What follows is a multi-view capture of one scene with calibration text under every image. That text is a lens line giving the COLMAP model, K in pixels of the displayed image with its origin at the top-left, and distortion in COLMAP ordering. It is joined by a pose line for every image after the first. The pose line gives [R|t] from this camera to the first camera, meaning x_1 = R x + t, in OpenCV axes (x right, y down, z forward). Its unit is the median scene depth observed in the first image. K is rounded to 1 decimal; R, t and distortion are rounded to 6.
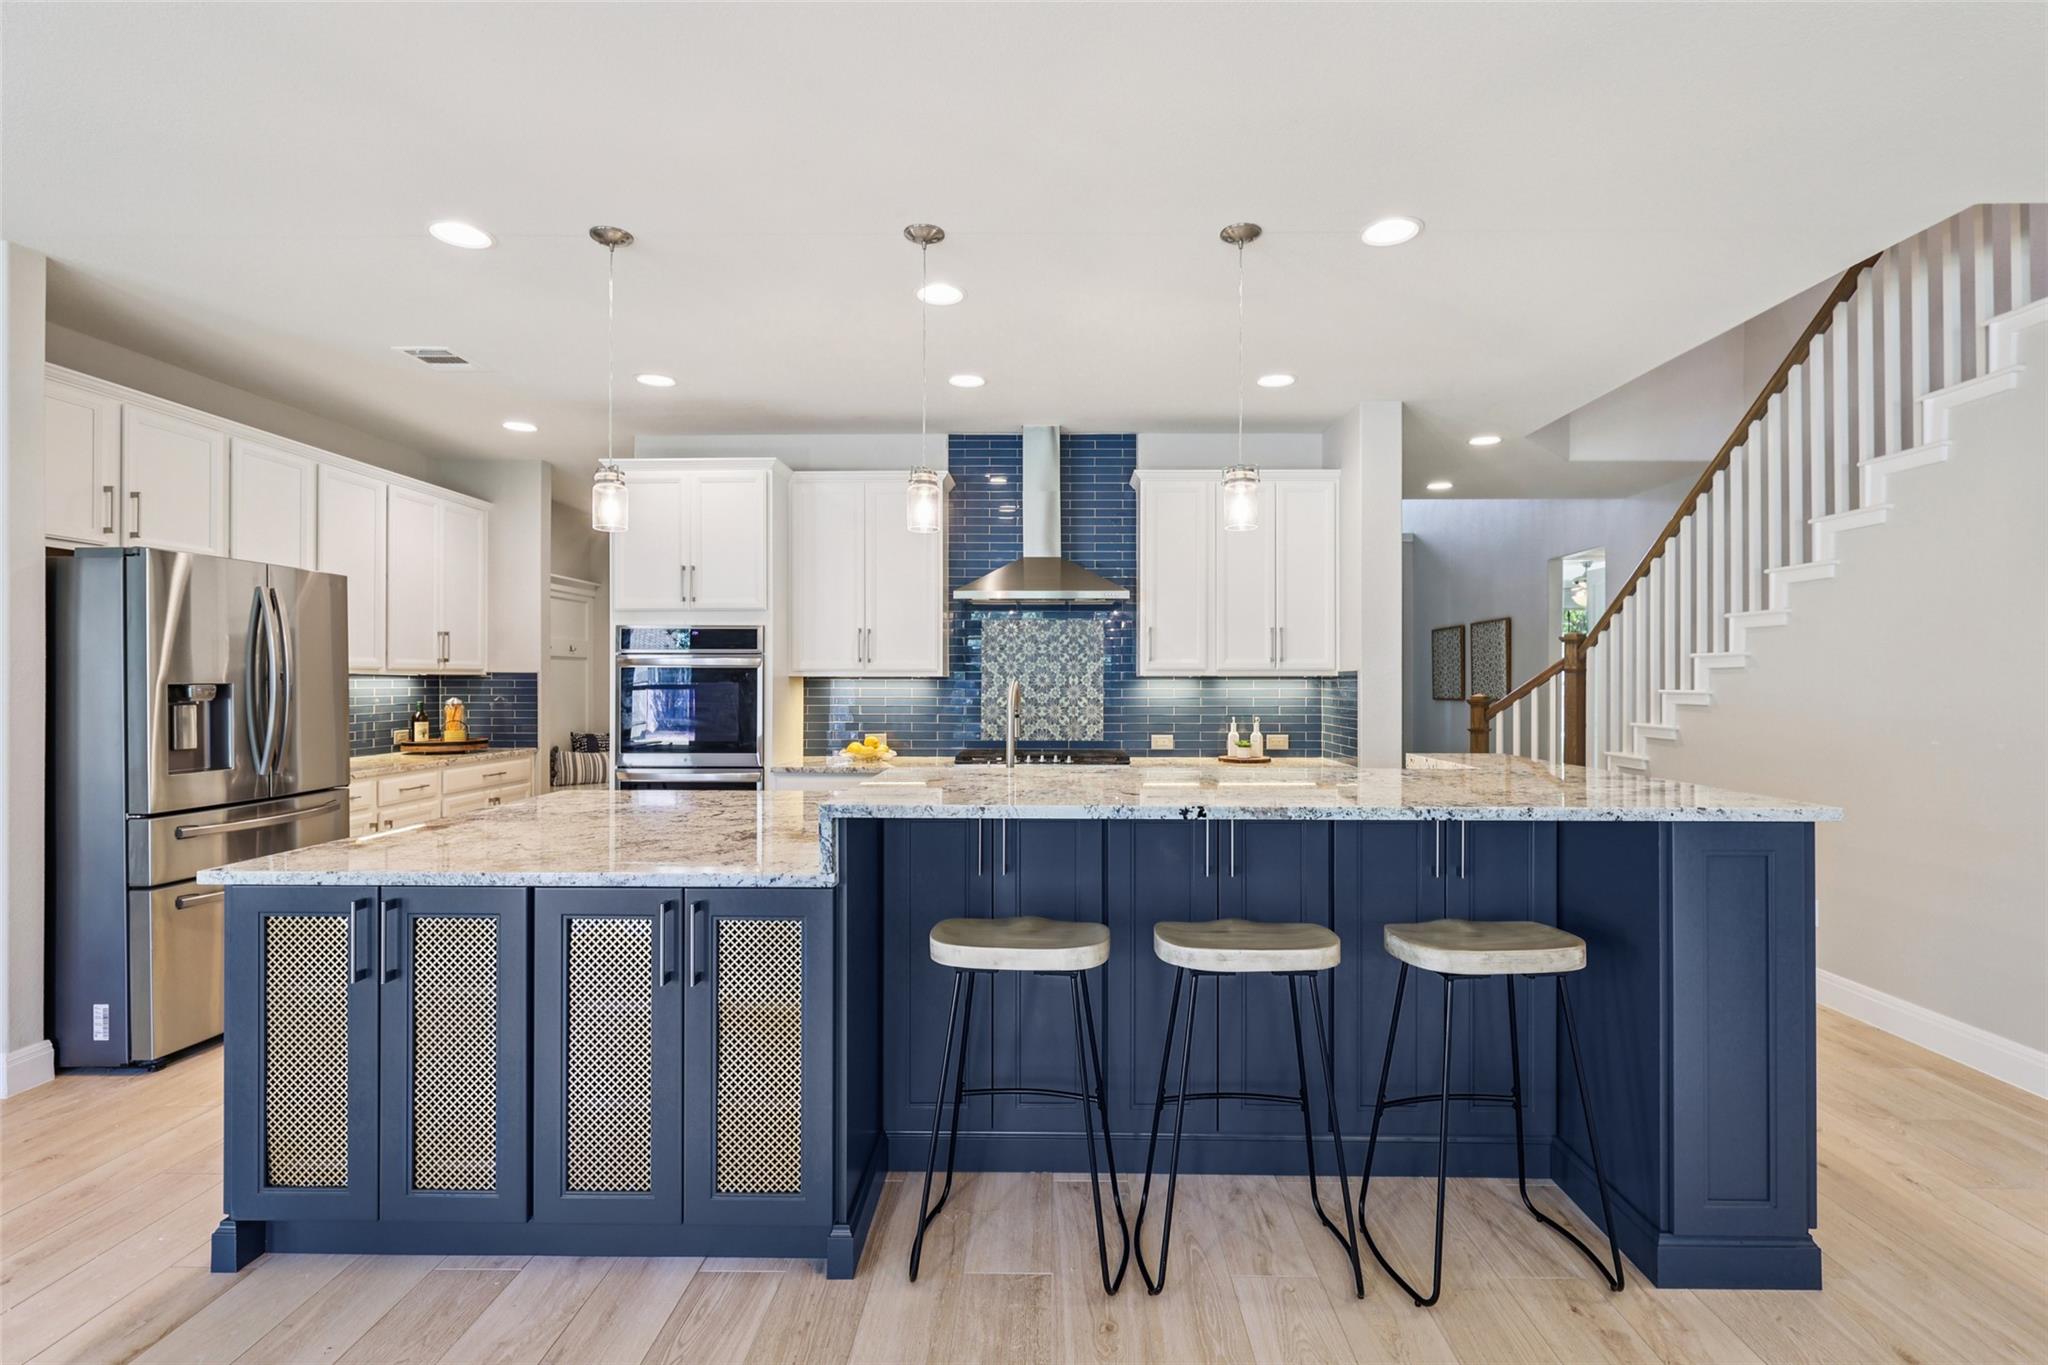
lens RADIAL K [[955.2, 0, 1046.5], [0, 955.2, 678.3], [0, 0, 1]] dist [-0.004301, 0.001565]
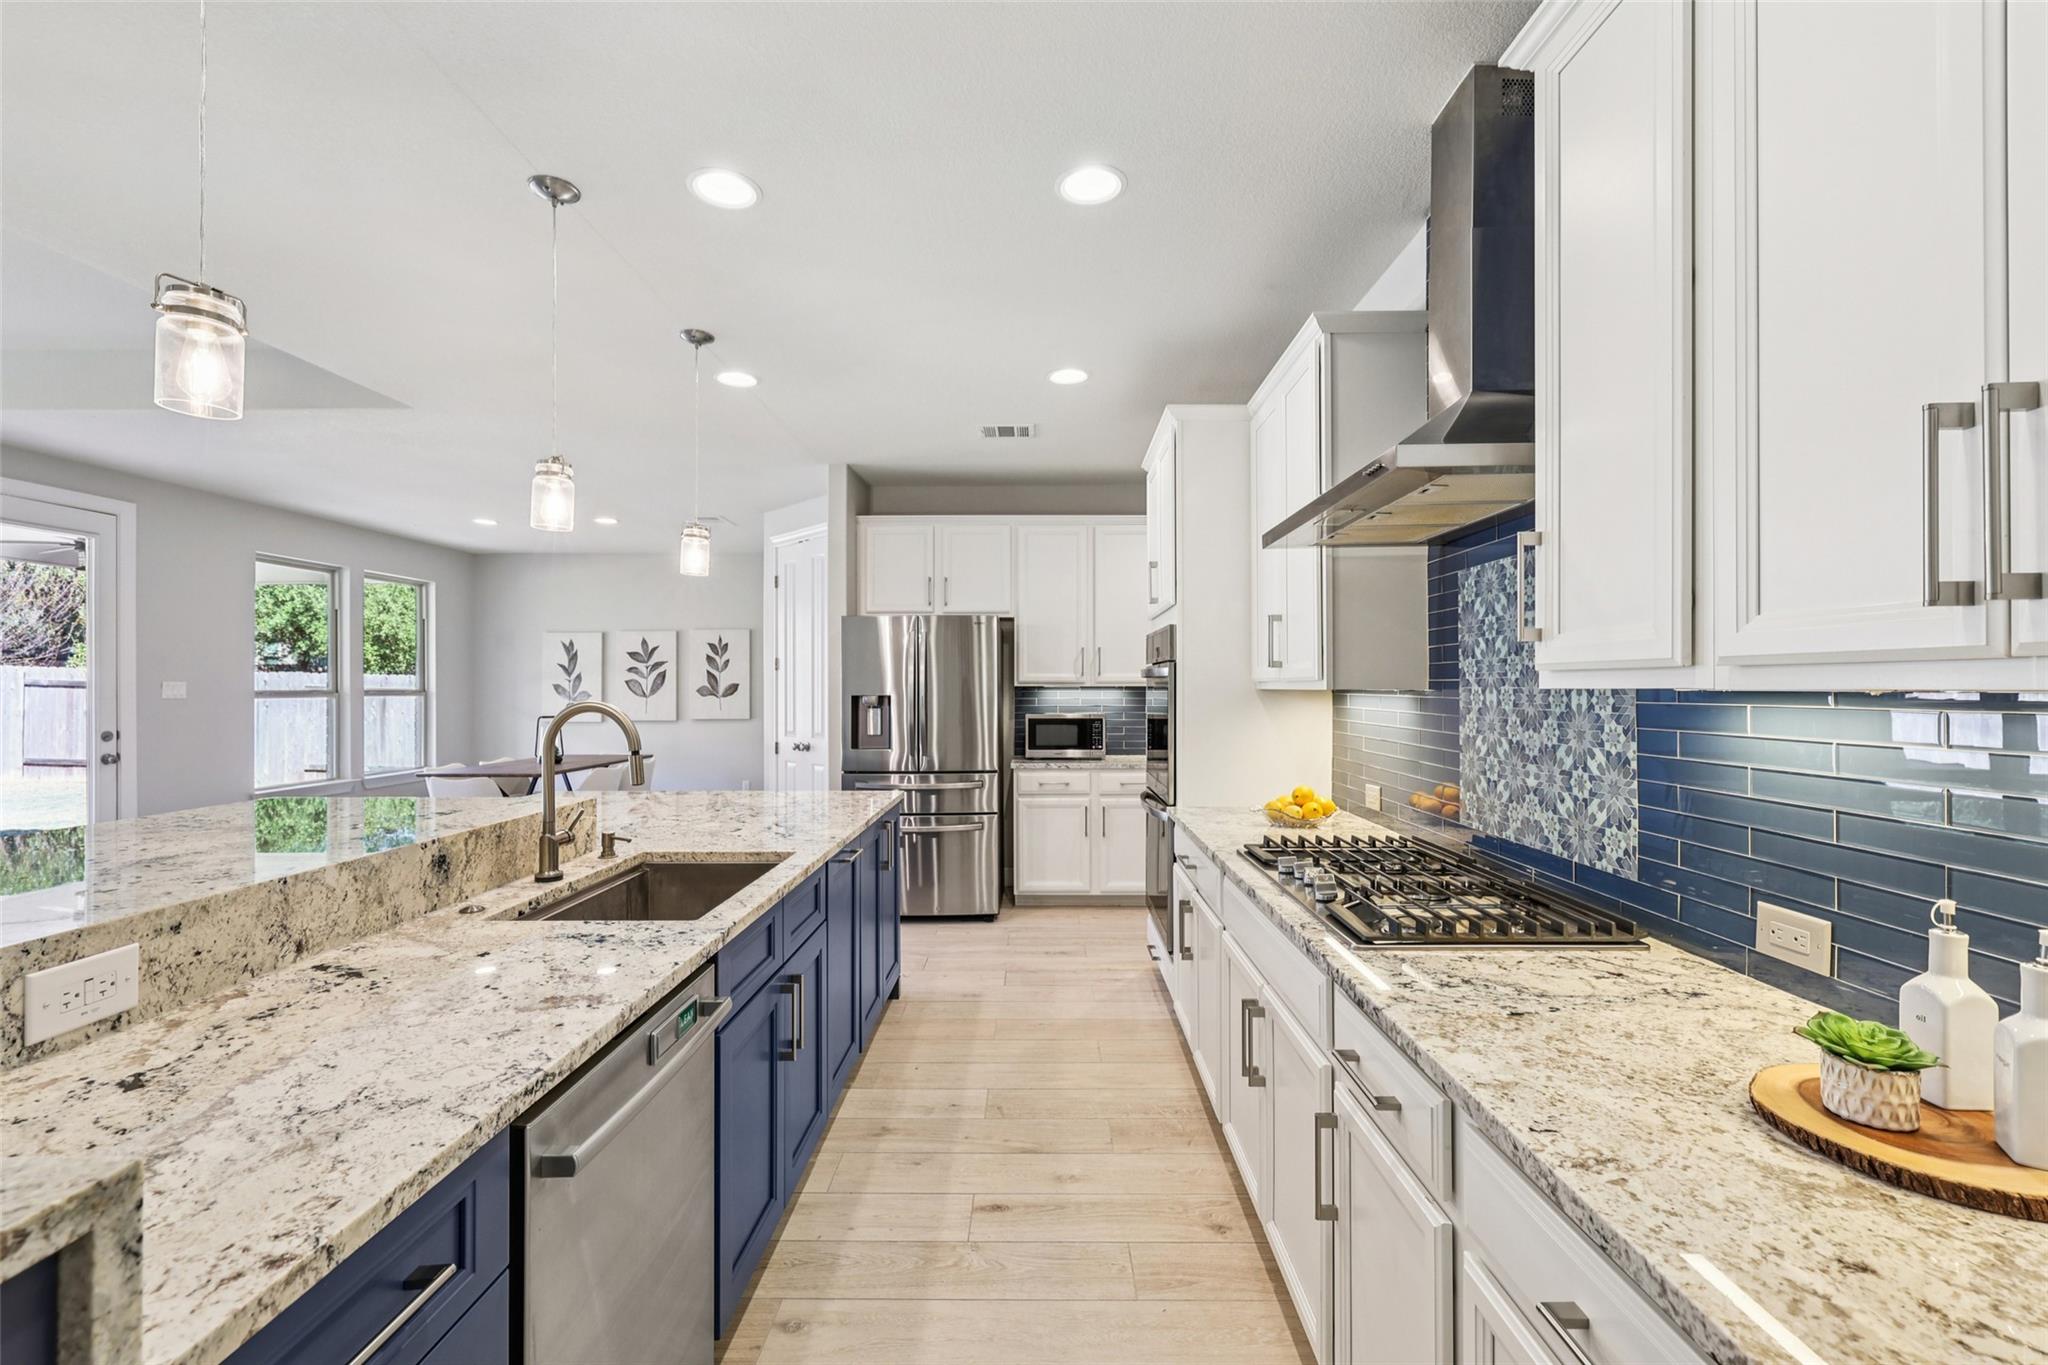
lens RADIAL K [[861.7, 0, 1029.5], [0, 861.7, 685.4], [0, 0, 1]] dist [-0.001966, 0.000520]
pose [[0.000467, -0.001707, -0.999998, 0.365579], [0.004838, 0.999987, -0.001704, -0.004348], [0.999988, -0.004837, 0.000475, 0.793619]]
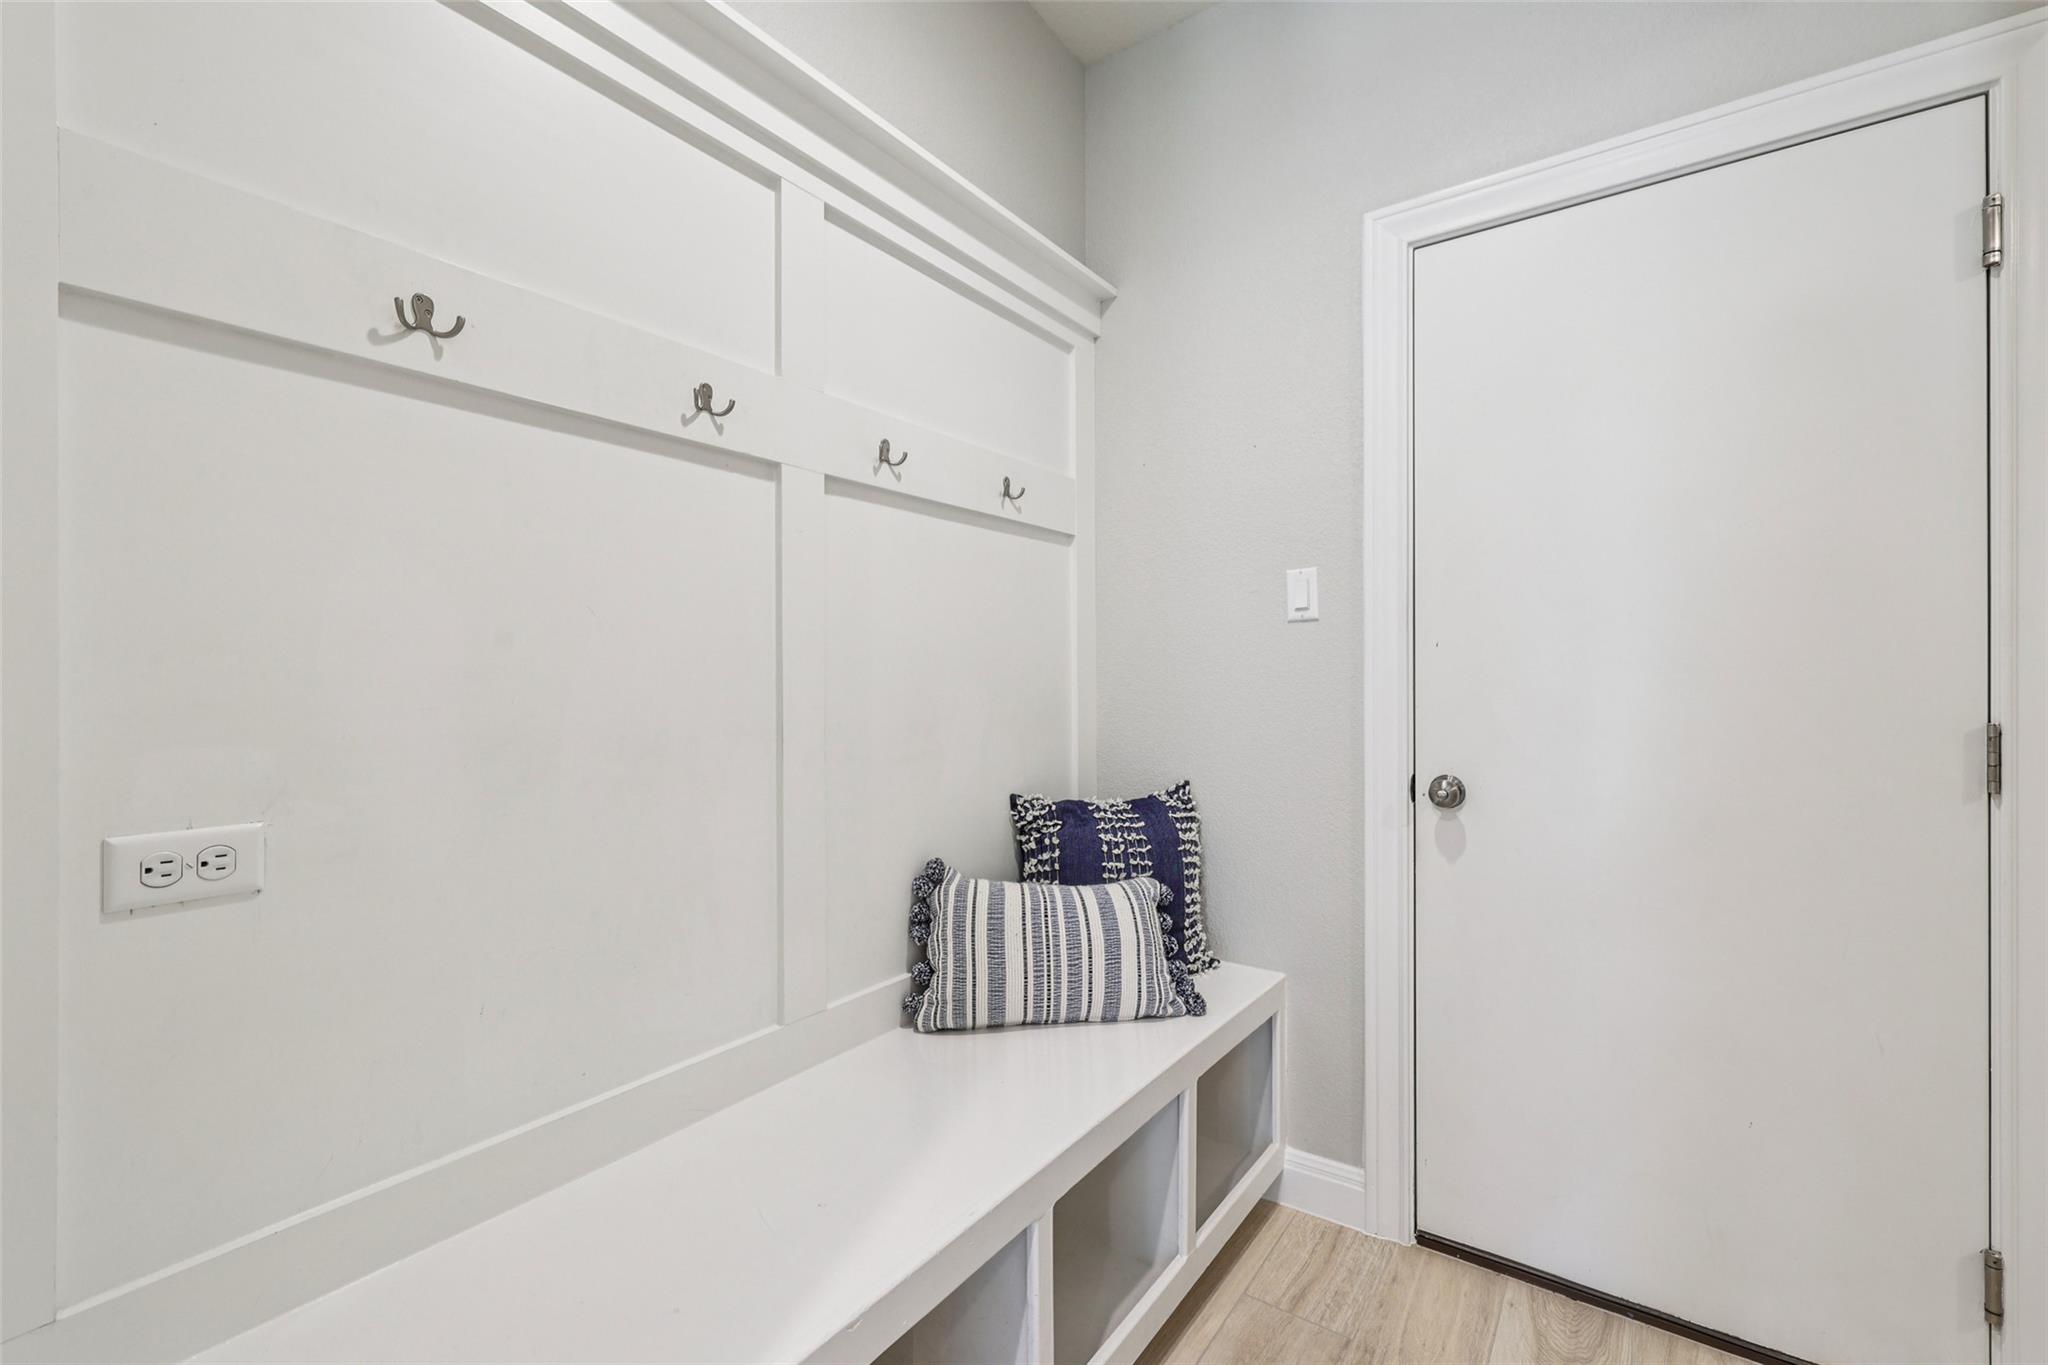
lens RADIAL K [[861.7, 0, 1024.8], [0, 861.7, 680.6], [0, 0, 1]] dist [-0.001966, 0.000520]
pose [[0.818201, 0.000643, -0.574932, -0.504899], [0.005654, 0.999942, 0.009165, 0.030932], [0.574904, -0.010749, 0.818150, 1.146704]]
